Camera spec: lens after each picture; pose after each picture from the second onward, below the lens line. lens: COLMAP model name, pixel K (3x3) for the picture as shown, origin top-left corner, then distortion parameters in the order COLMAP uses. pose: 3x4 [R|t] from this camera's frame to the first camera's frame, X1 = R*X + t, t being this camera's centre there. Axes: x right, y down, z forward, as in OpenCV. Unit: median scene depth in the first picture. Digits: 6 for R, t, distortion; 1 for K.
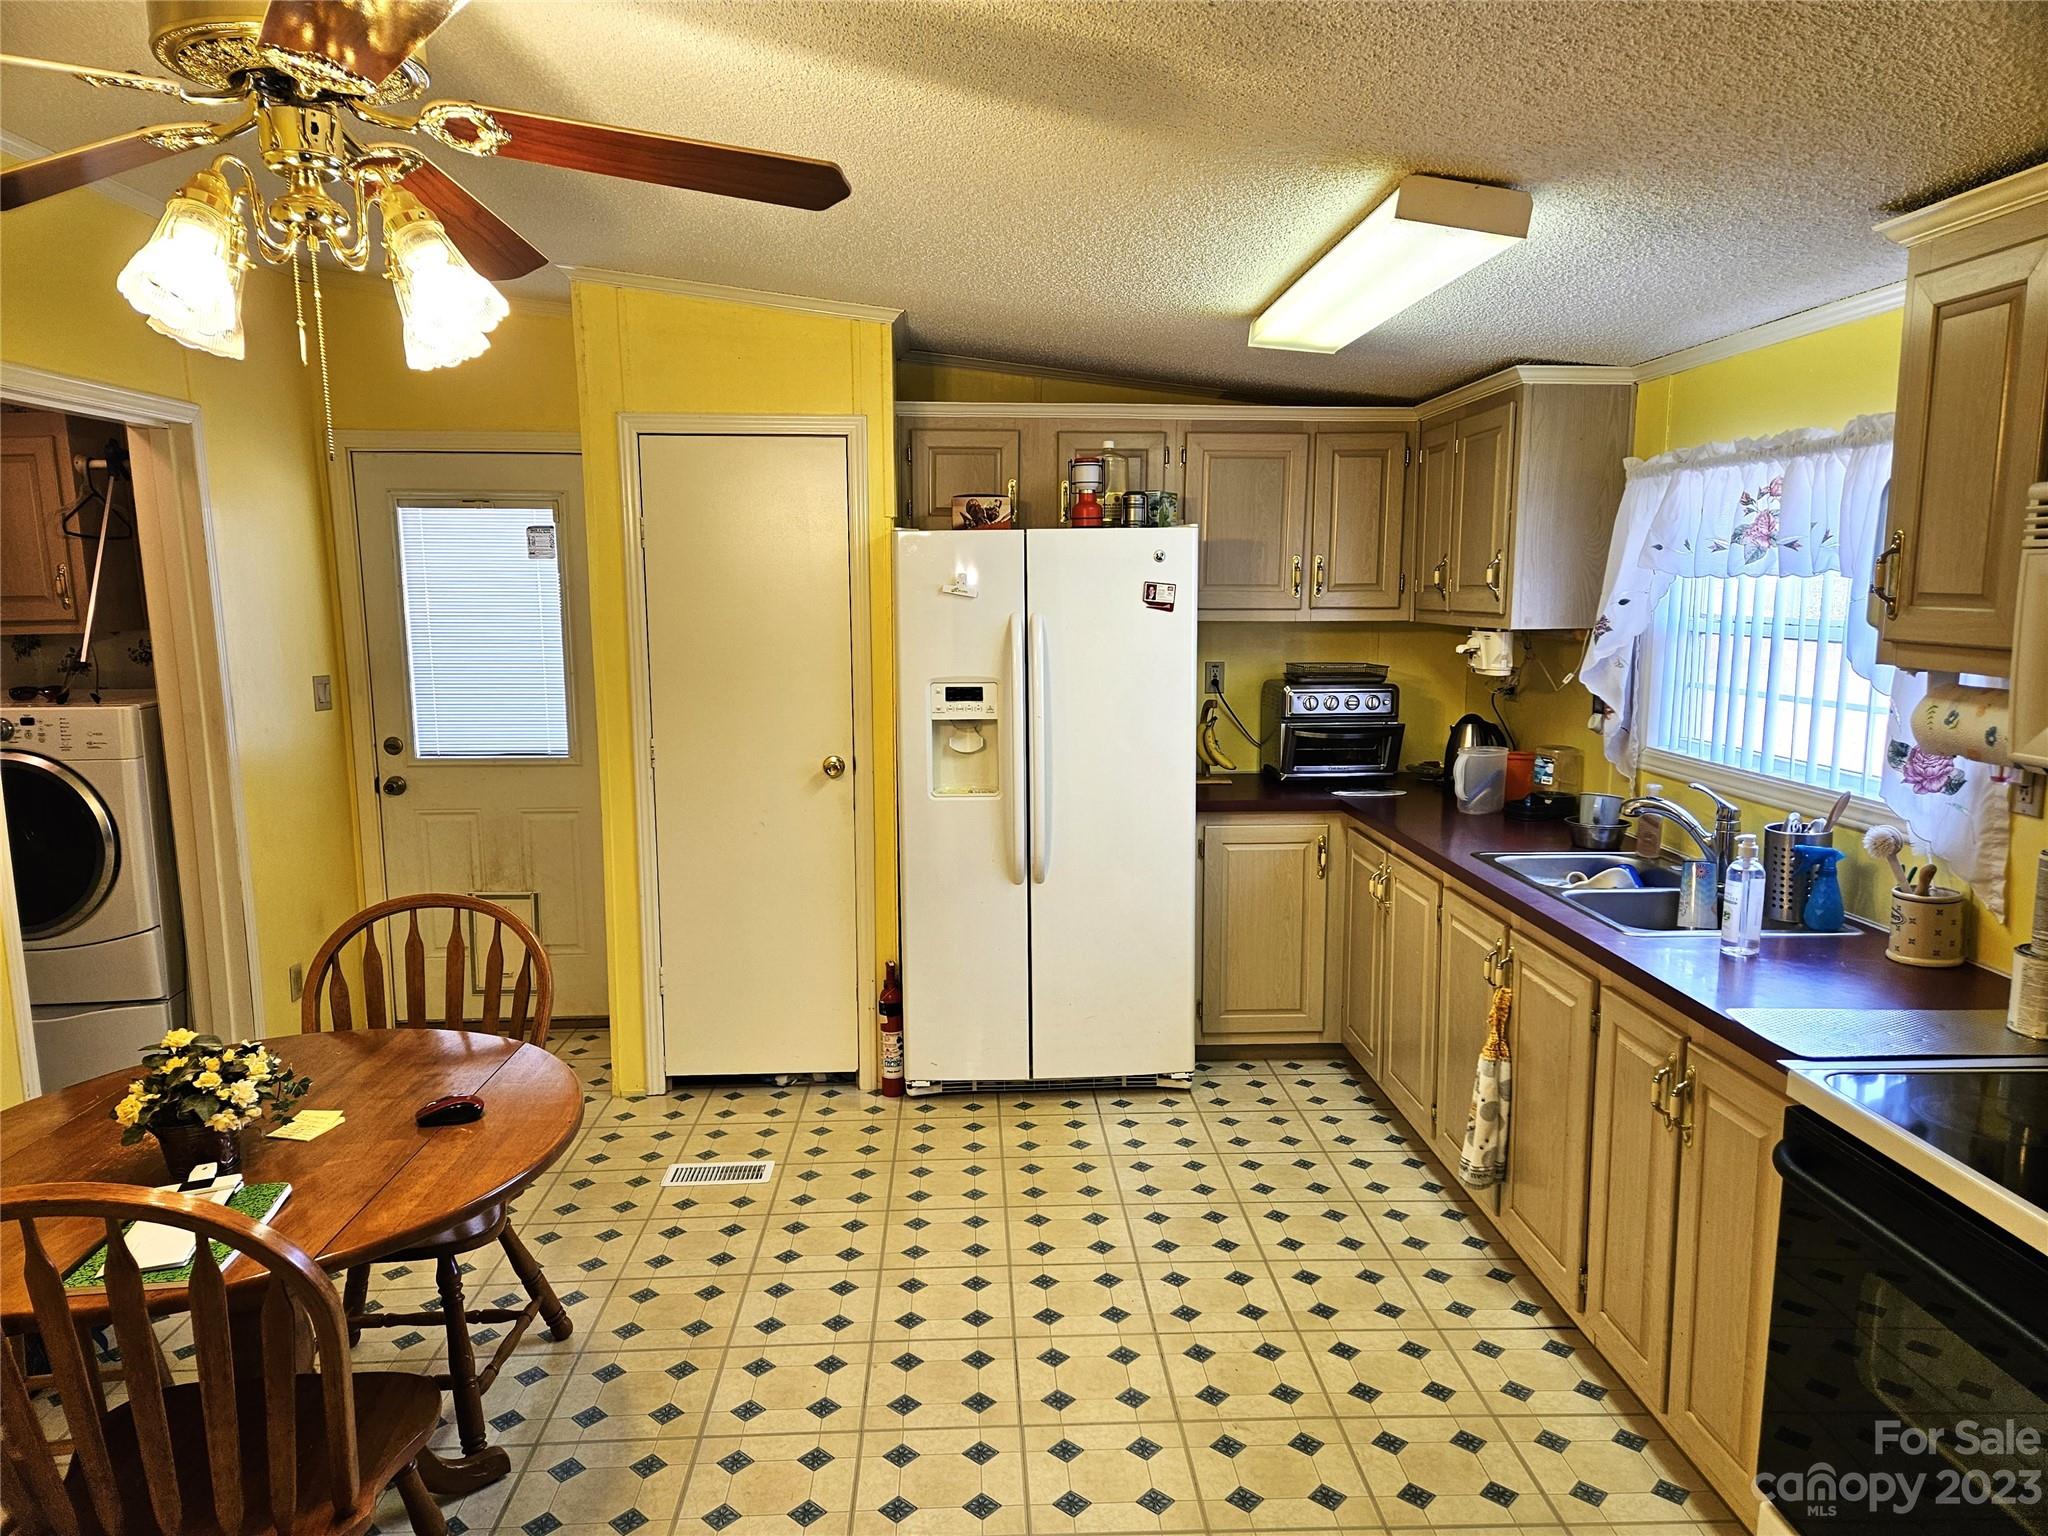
lens RADIAL K [[1355.6, 0, 1024.4], [0, 1355.6, 789.5], [0, 0, 1]] dist [0.075516, -0.063628]
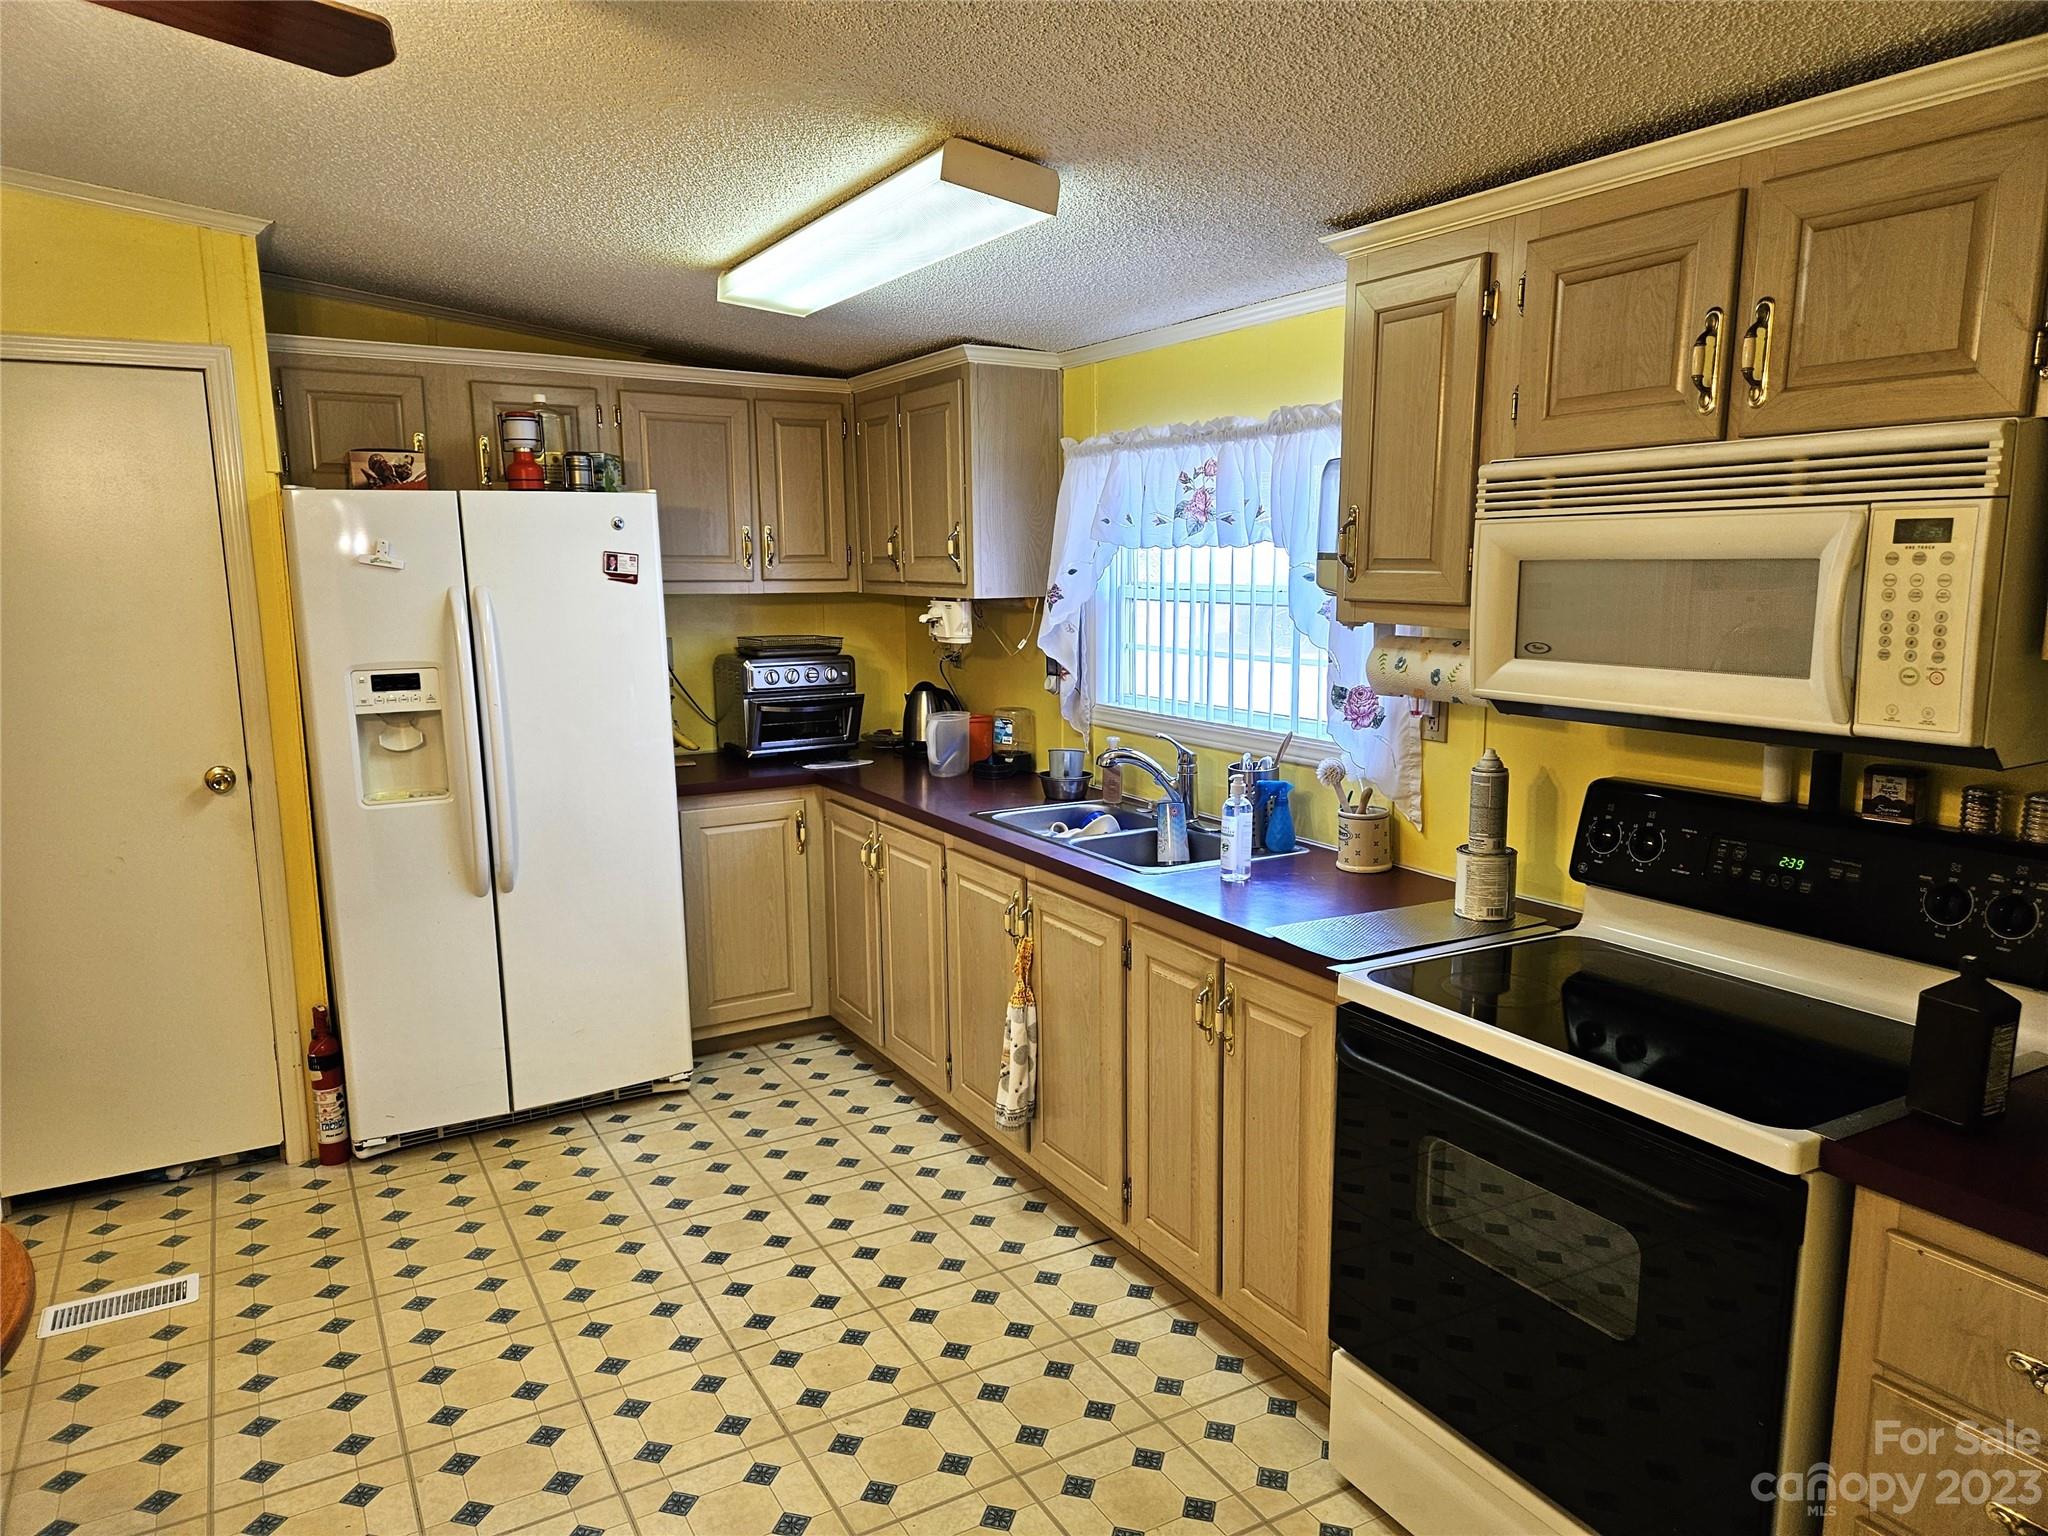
lens RADIAL K [[1355.6, 0, 1013.3], [0, 1355.6, 793.4], [0, 0, 1]] dist [0.075516, -0.063628]
pose [[0.890982, -0.082685, 0.446446, -0.091030], [0.073650, 0.996576, 0.037587, -0.004762], [-0.448025, -0.000609, 0.894021, 0.052515]]
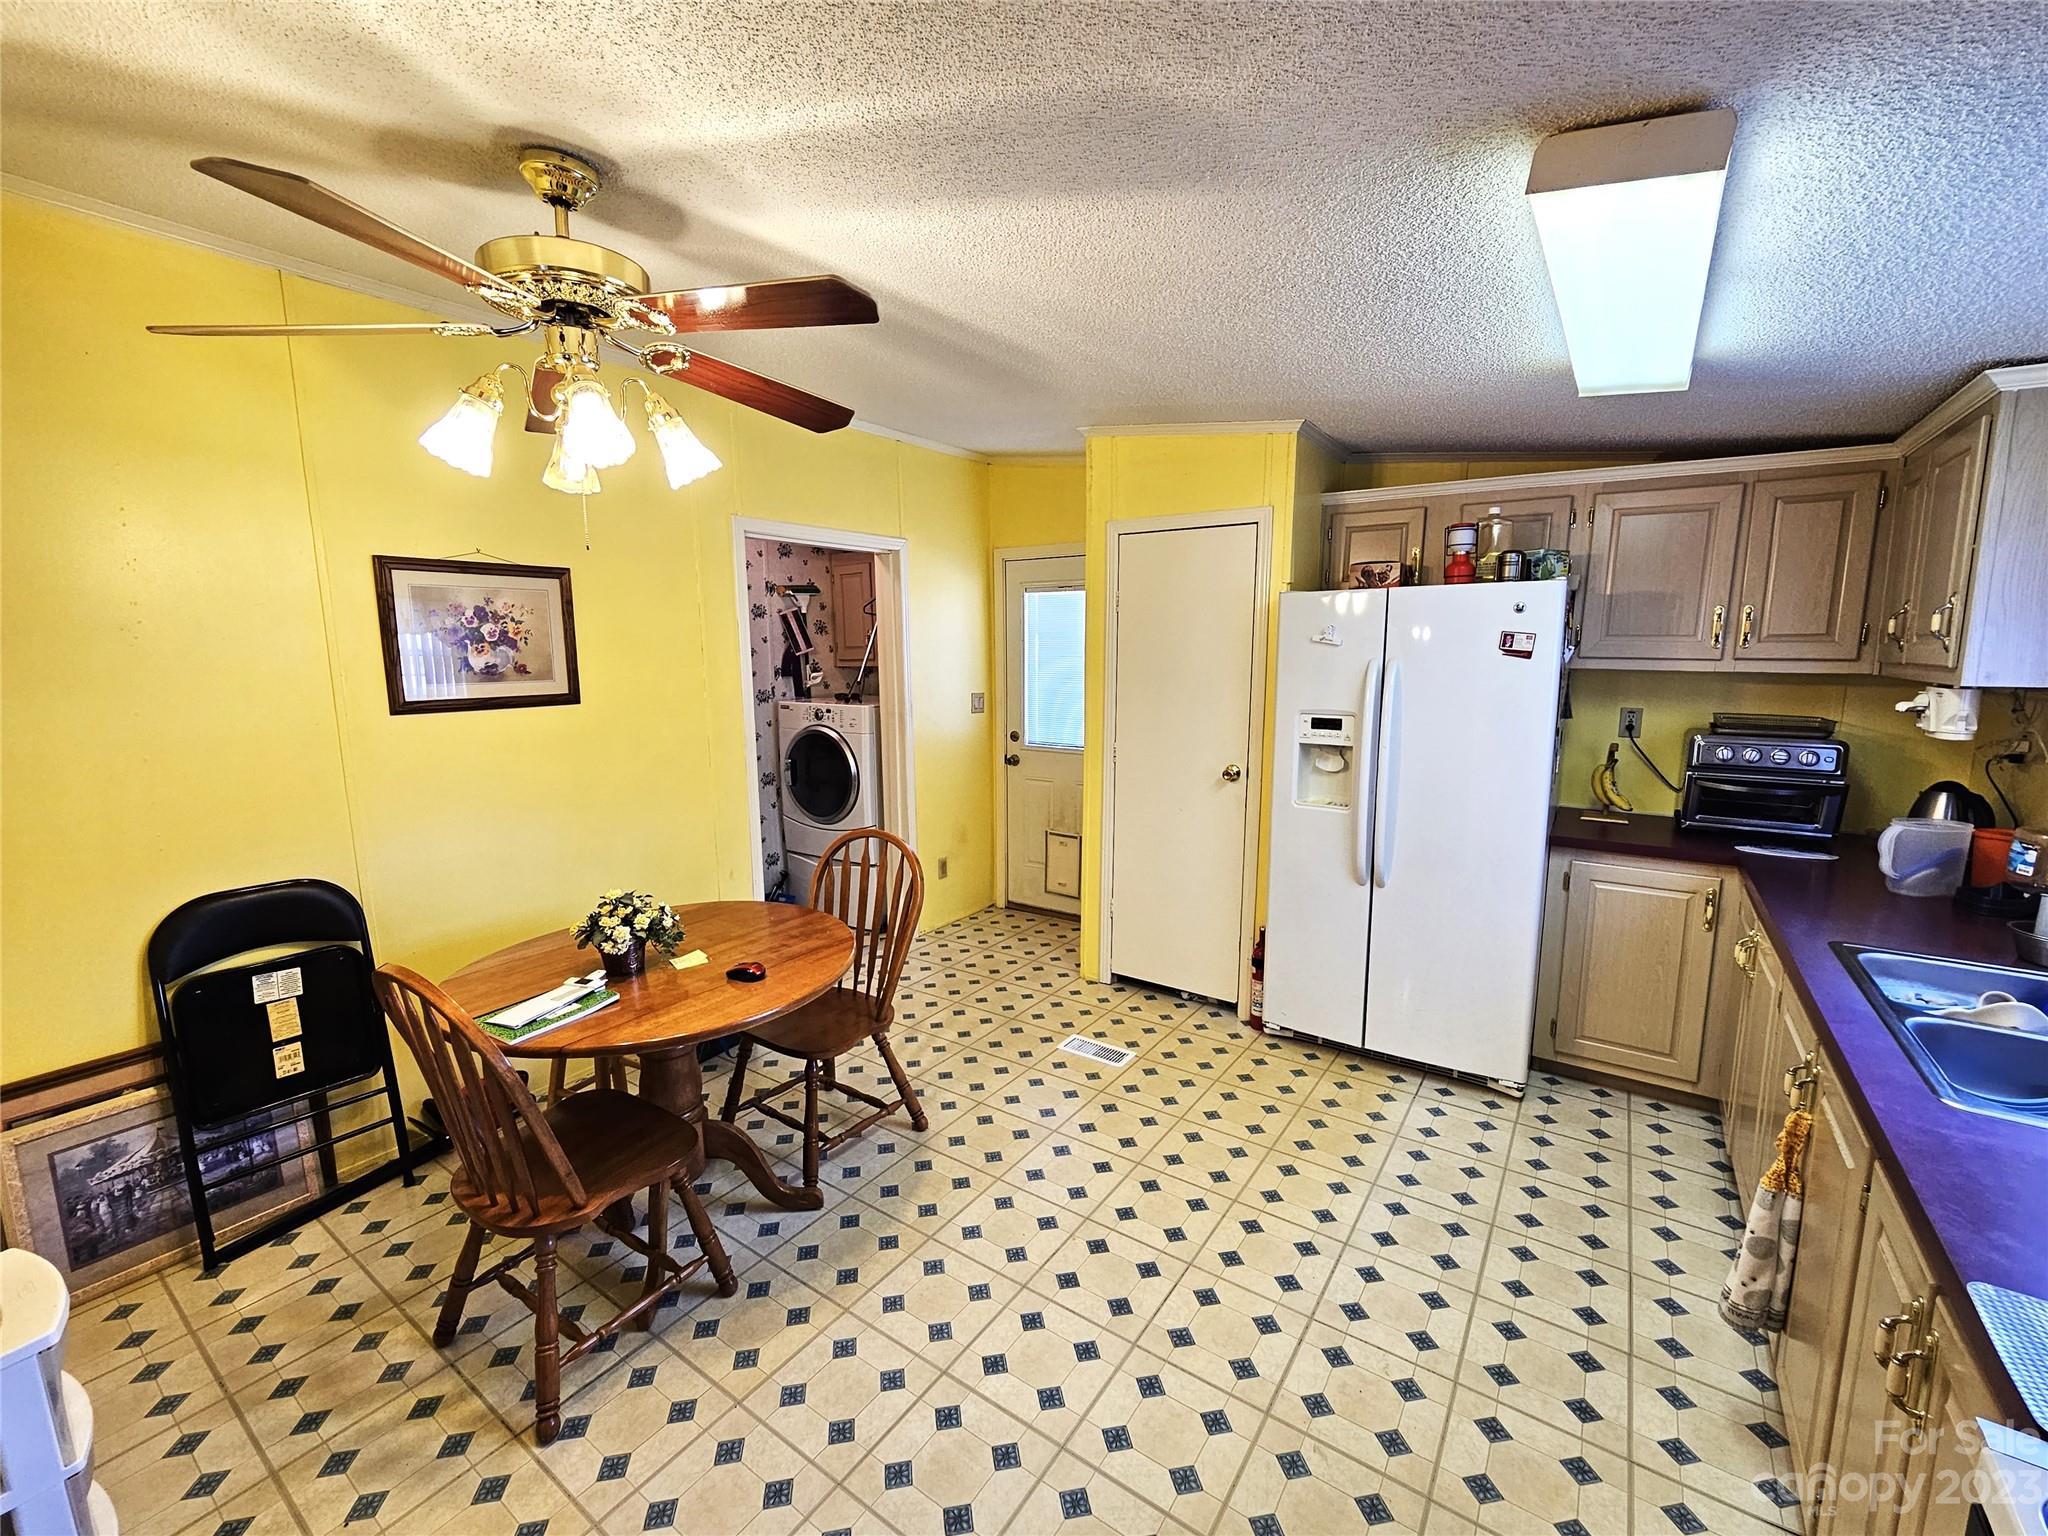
lens RADIAL K [[843.6, 0, 1020.0], [0, 843.6, 768.8], [0, 0, 1]] dist [-0.007438, -0.000793]
pose [[0.786627, 0.090286, -0.610792, 0.208377], [-0.091838, 0.995356, 0.028856, -0.026754], [0.610560, 0.033395, 0.791265, 0.231987]]
